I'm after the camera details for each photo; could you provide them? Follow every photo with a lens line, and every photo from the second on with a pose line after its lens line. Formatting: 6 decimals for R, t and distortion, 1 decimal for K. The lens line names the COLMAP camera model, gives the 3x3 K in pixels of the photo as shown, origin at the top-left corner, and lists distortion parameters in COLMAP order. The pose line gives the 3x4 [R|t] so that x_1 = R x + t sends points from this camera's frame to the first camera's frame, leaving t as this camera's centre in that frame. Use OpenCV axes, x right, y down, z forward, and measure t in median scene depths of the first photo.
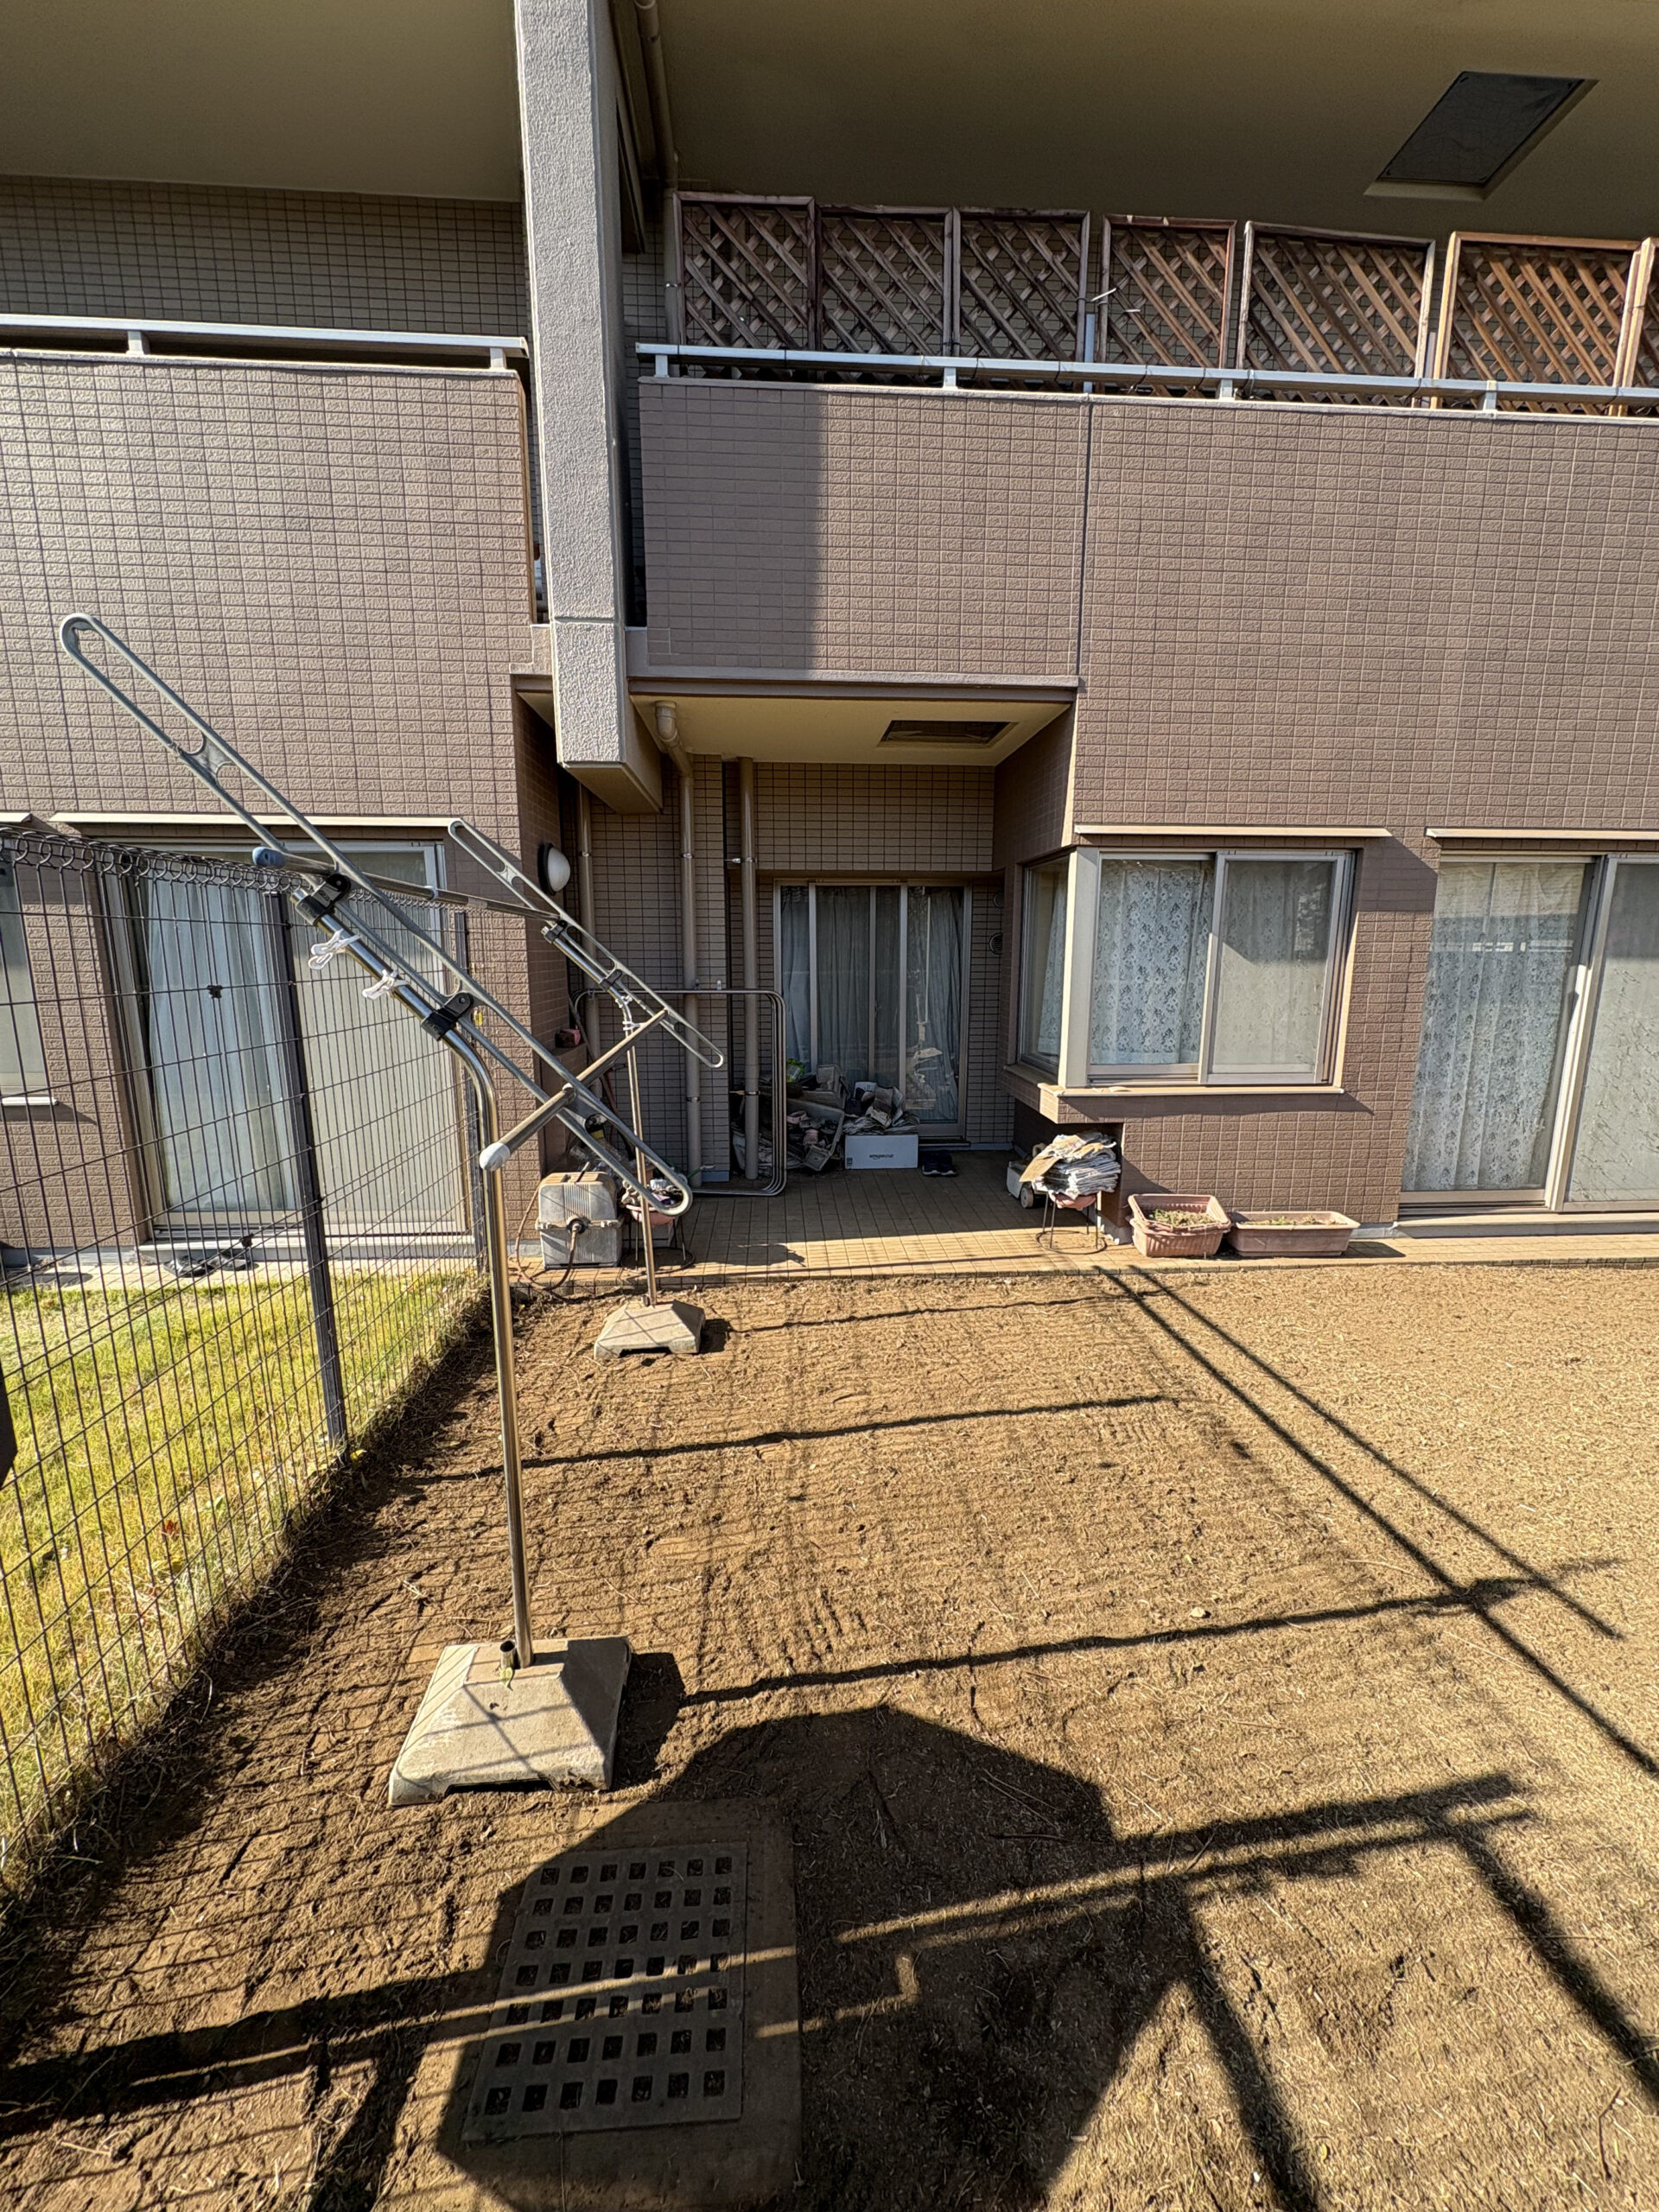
lens RADIAL K [[873.9, 0, 831.5], [0, 873.9, 1105.1], [0, 0, 1]] dist [0.002468, -0.000389]
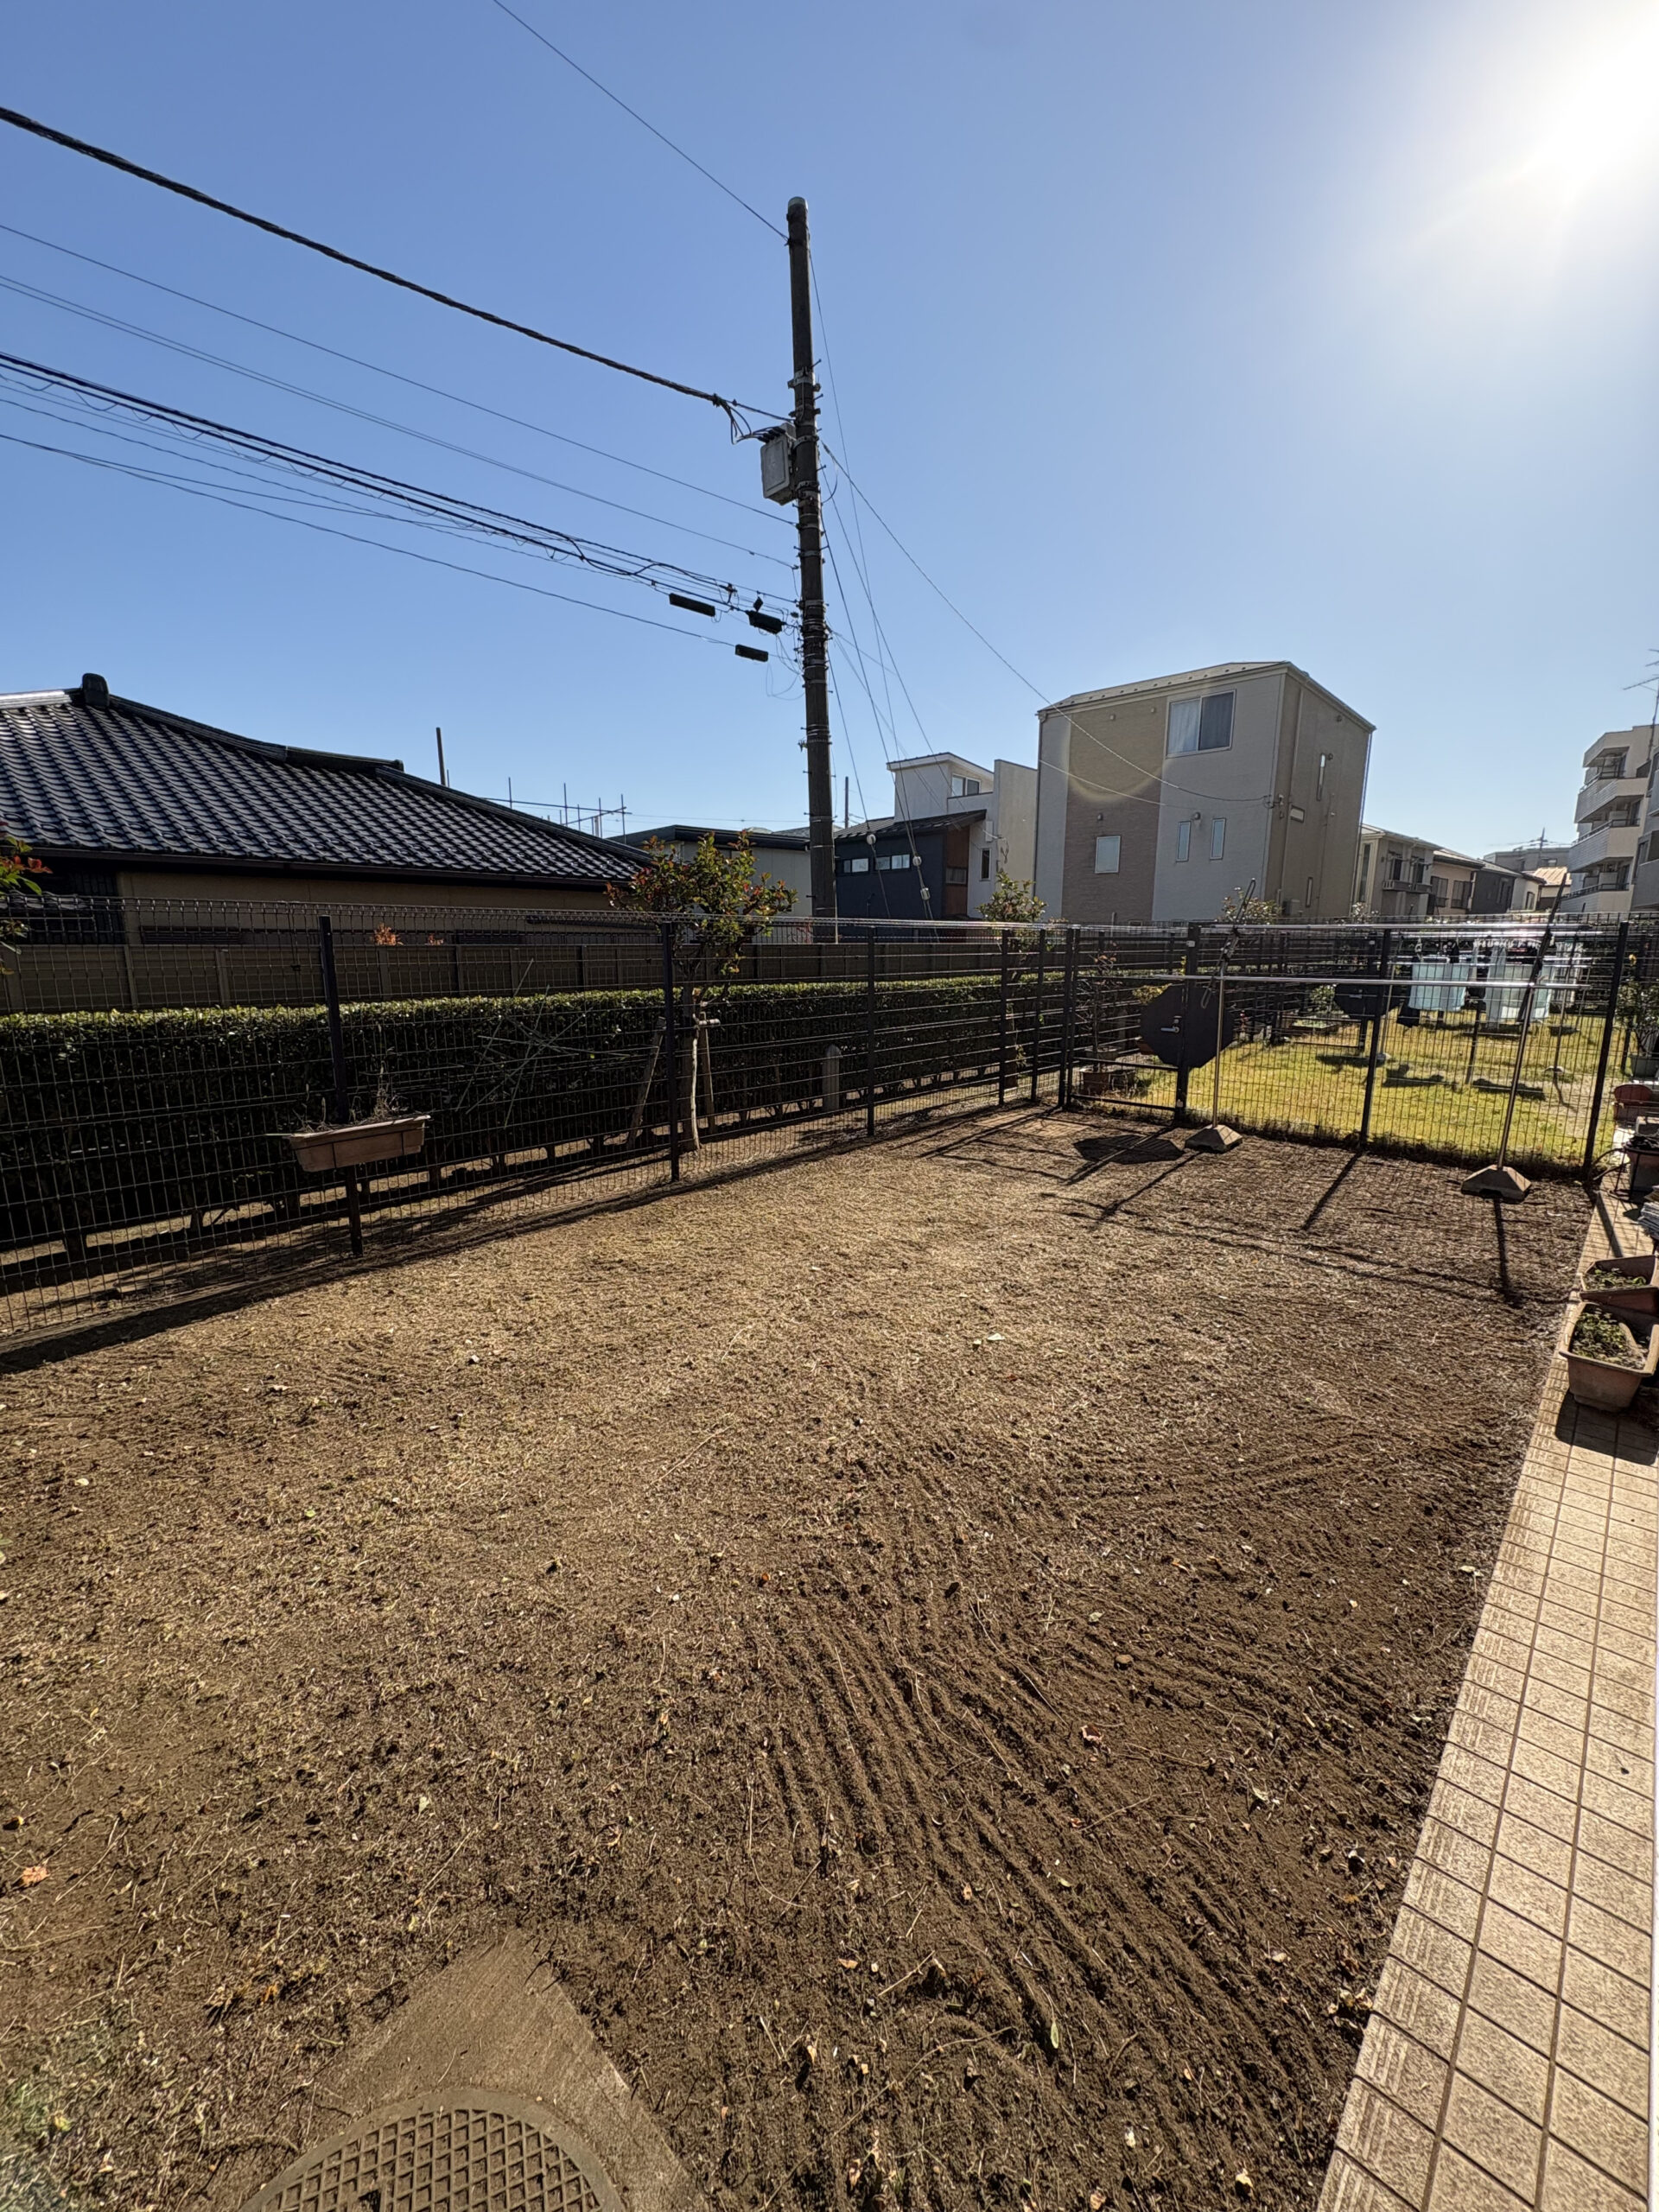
lens RADIAL K [[873.9, 0, 828.4], [0, 873.9, 1114.6], [0, 0, 1]] dist [0.002468, -0.000389]
pose [[-0.729522, 0.129770, -0.671534, 1.613620], [-0.128178, 0.938500, 0.320607, -0.200463], [0.671839, 0.319966, -0.668022, 1.120060]]
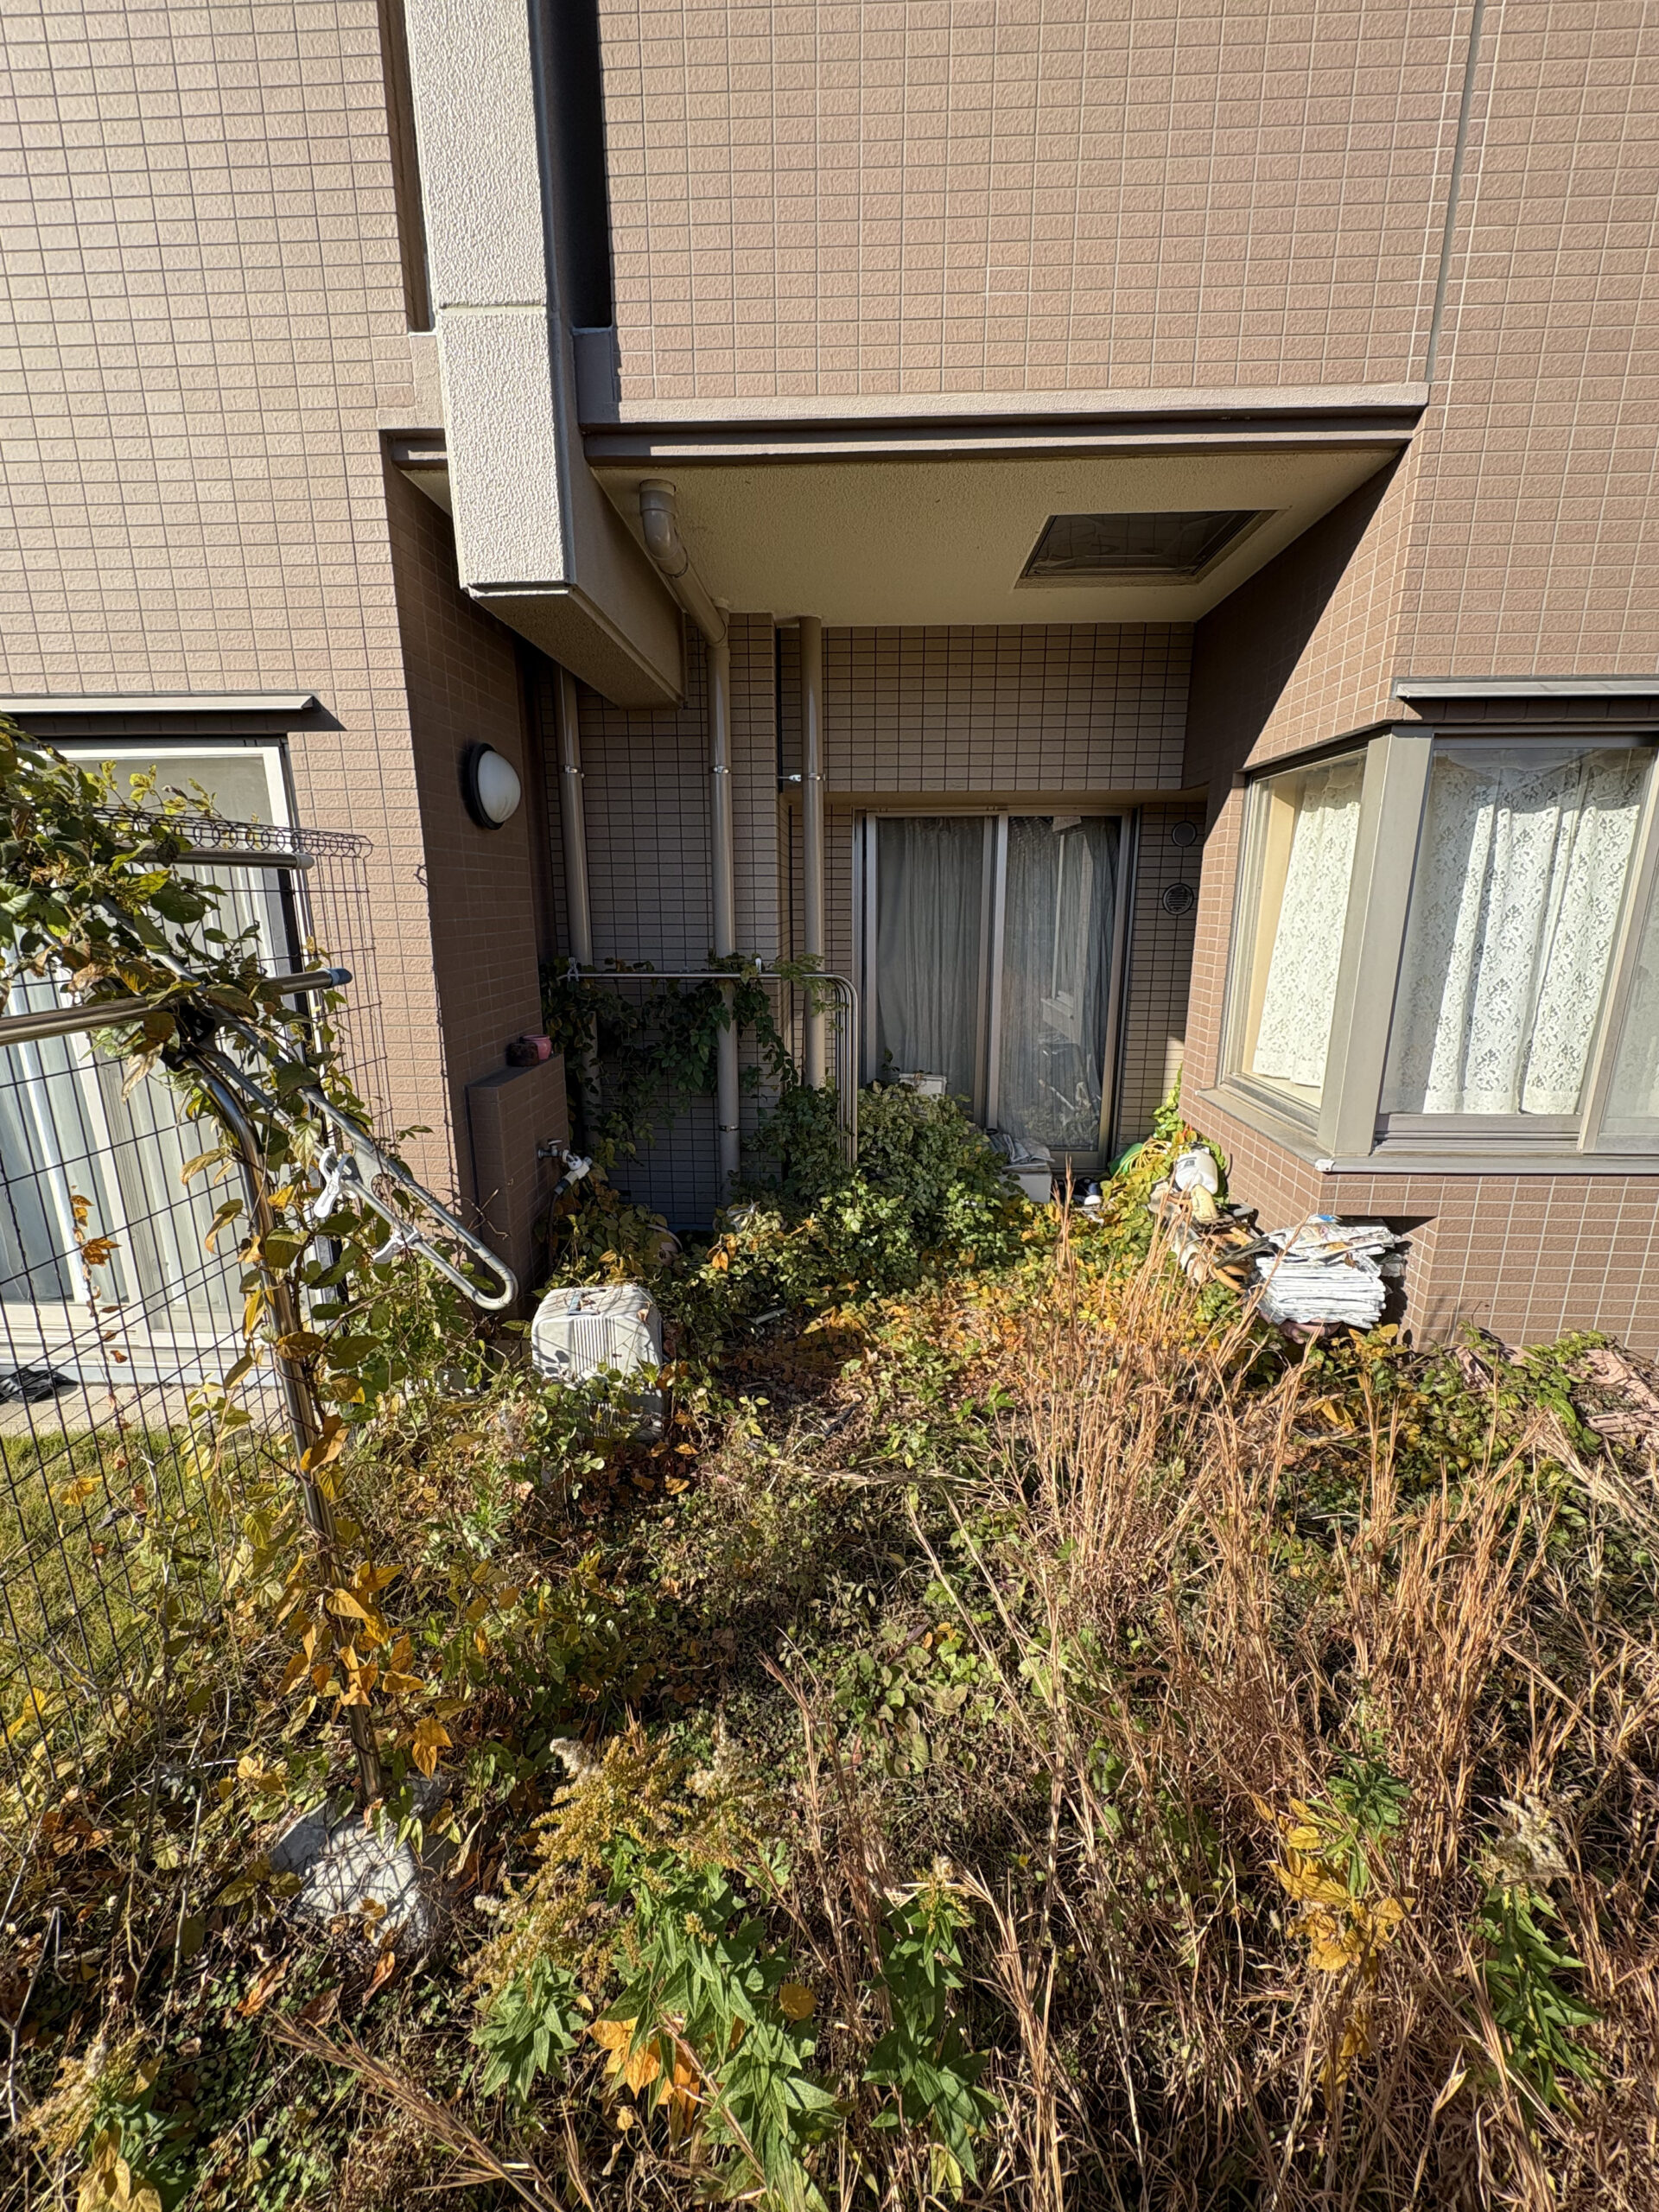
lens RADIAL K [[873.9, 0, 832.6], [0, 873.9, 1100.6], [0, 0, 1]] dist [0.002468, -0.000389]
pose [[0.994237, 0.021848, -0.104950, -0.004791], [-0.016208, 0.998393, 0.054297, -0.092704], [0.105968, -0.052283, 0.992994, 0.436814]]
